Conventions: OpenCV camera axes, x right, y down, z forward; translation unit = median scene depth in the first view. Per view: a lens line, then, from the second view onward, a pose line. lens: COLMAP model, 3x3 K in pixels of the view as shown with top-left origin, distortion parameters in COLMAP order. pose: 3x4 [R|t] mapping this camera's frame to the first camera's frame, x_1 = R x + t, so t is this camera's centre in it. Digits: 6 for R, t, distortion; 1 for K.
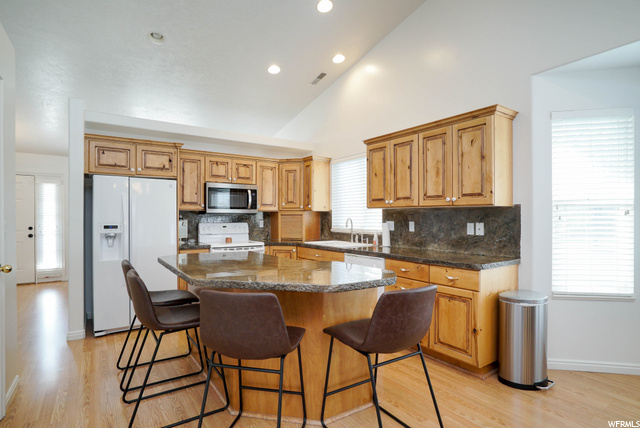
lens RADIAL K [[333.8, 0, 312.1], [0, 333.8, 216.9], [0, 0, 1]] dist [-0.036724, 0.007880]
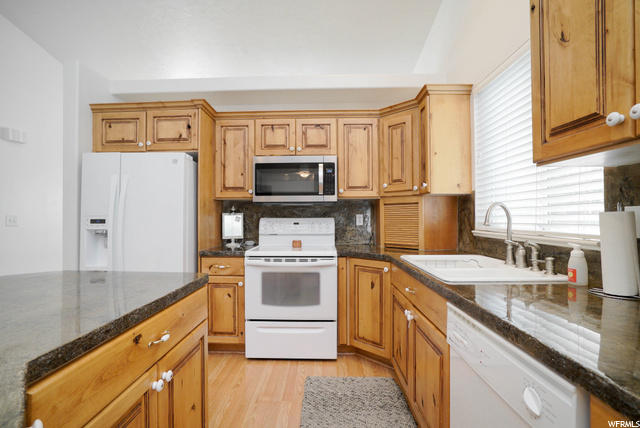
lens RADIAL K [[309.3, 0, 314.9], [0, 309.3, 216.9], [0, 0, 1]] dist [-0.048018, 0.010549]
pose [[0.815771, -0.006135, -0.578342, 0.165117], [0.004659, 0.999981, -0.004036, 0.024248], [0.578356, 0.000598, 0.815784, 0.670729]]
